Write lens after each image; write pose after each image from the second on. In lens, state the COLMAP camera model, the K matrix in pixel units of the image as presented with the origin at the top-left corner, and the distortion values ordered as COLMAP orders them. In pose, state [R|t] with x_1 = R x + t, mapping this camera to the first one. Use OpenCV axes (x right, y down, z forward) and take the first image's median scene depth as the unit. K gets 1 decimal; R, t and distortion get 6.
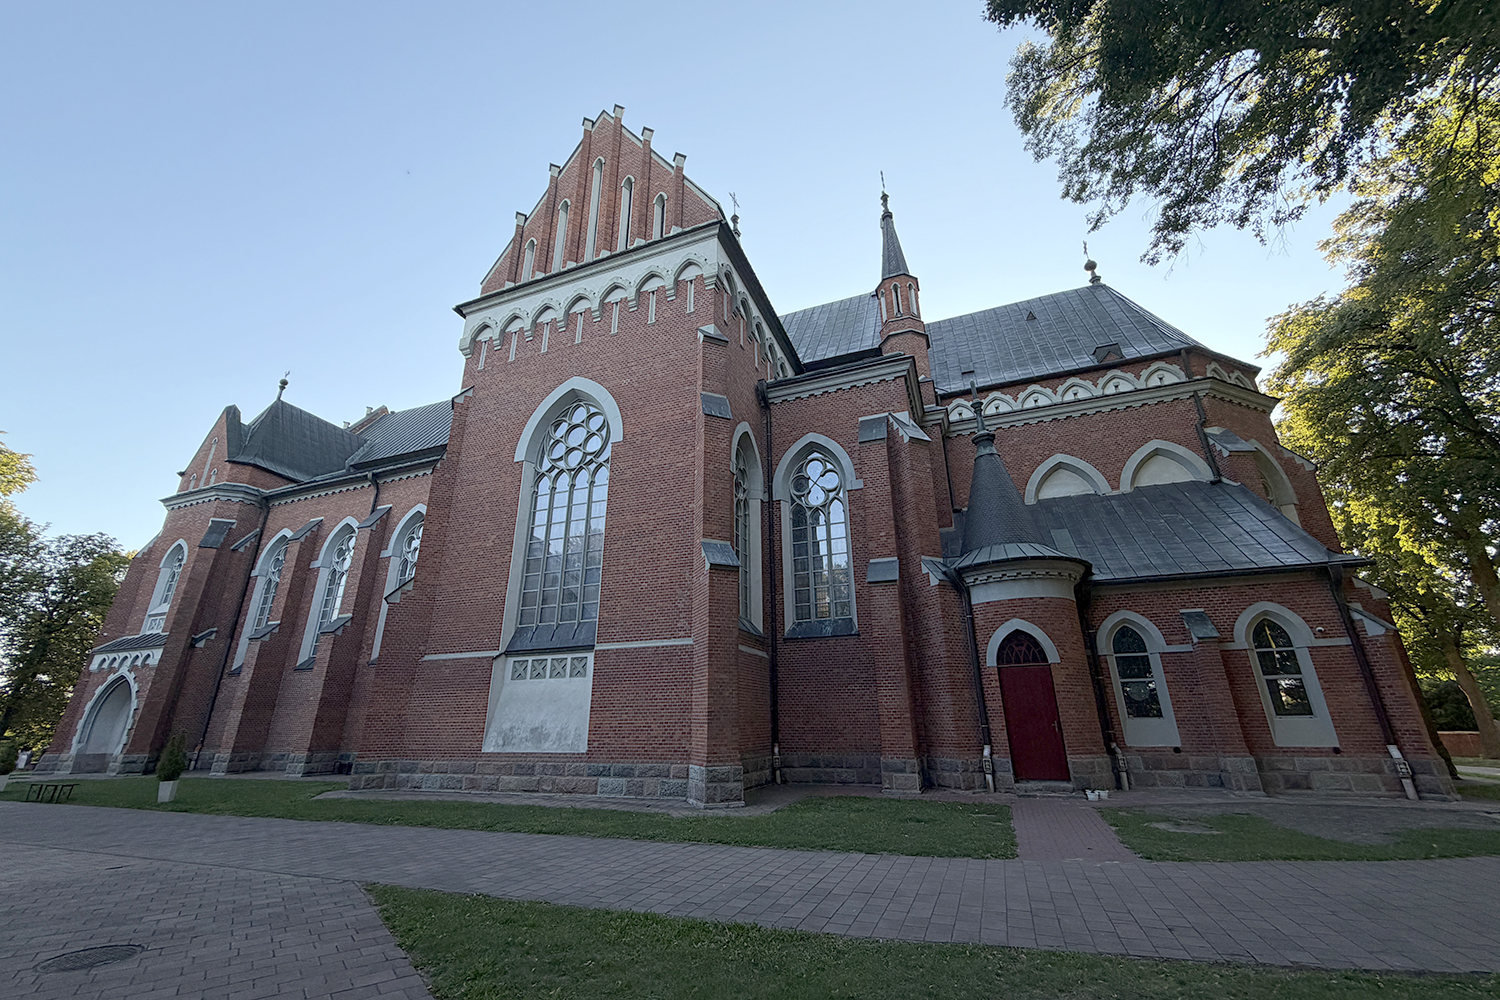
lens RADIAL K [[603.3, 0, 750.9], [0, 603.3, 498.6], [0, 0, 1]] dist [0.001530, 0.000378]
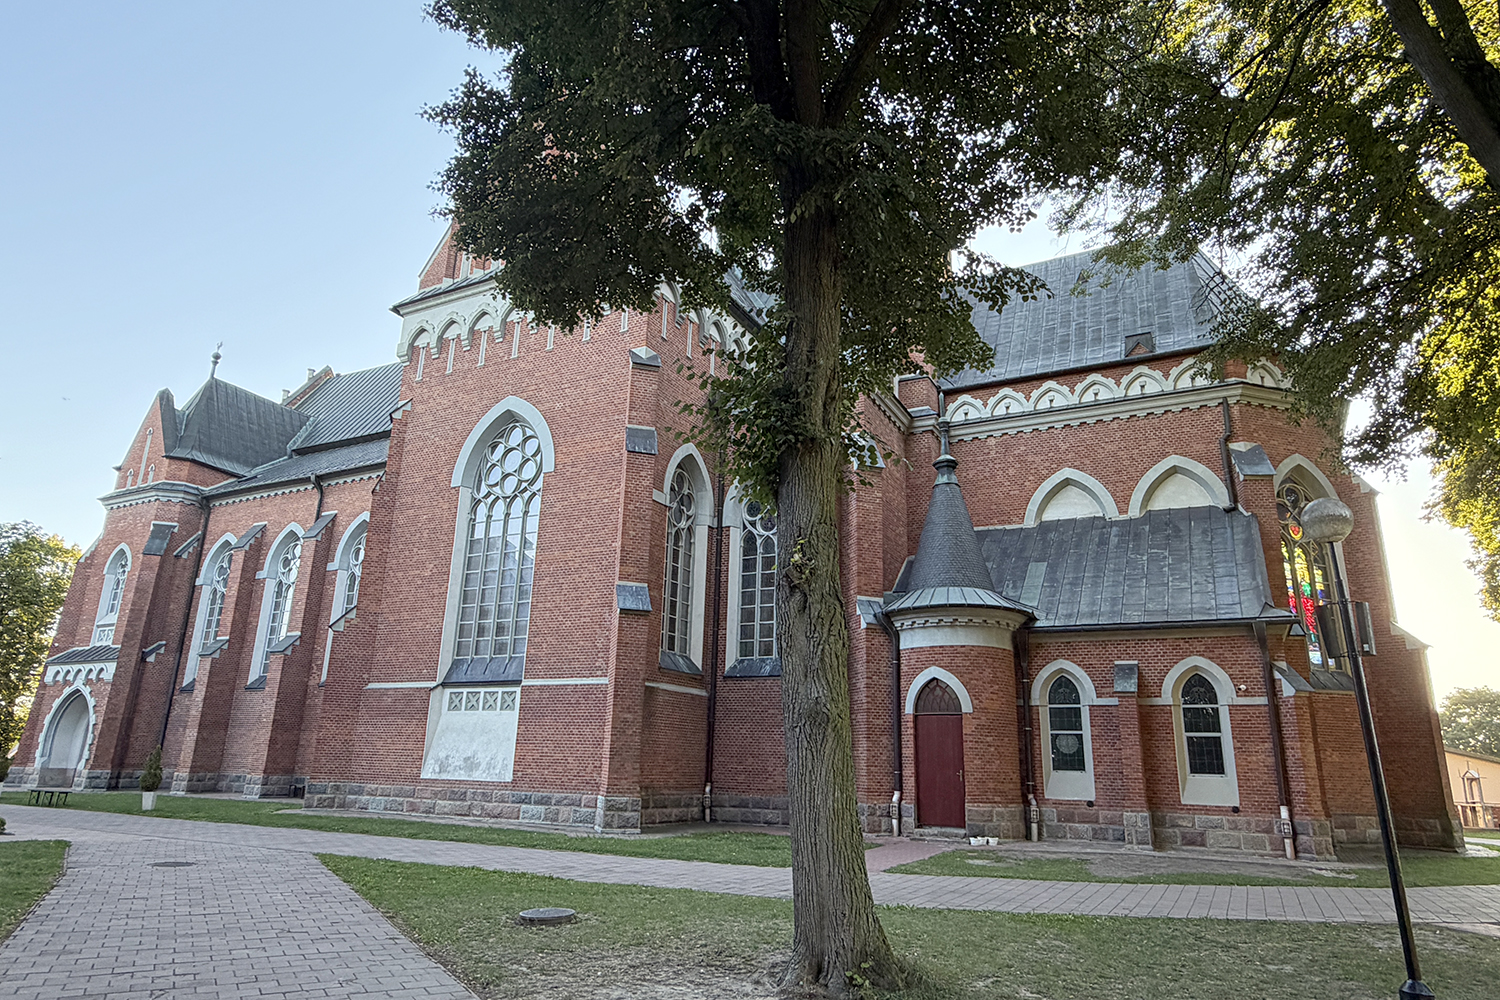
lens RADIAL K [[910.0, 0, 751.5], [0, 910.0, 502.1], [0, 0, 1]] dist [0.001482, 0.002683]
pose [[0.992655, 0.004559, -0.120894, 0.270383], [0.004102, 0.997446, 0.071303, -0.144569], [0.120910, -0.071275, 0.990101, -0.397257]]
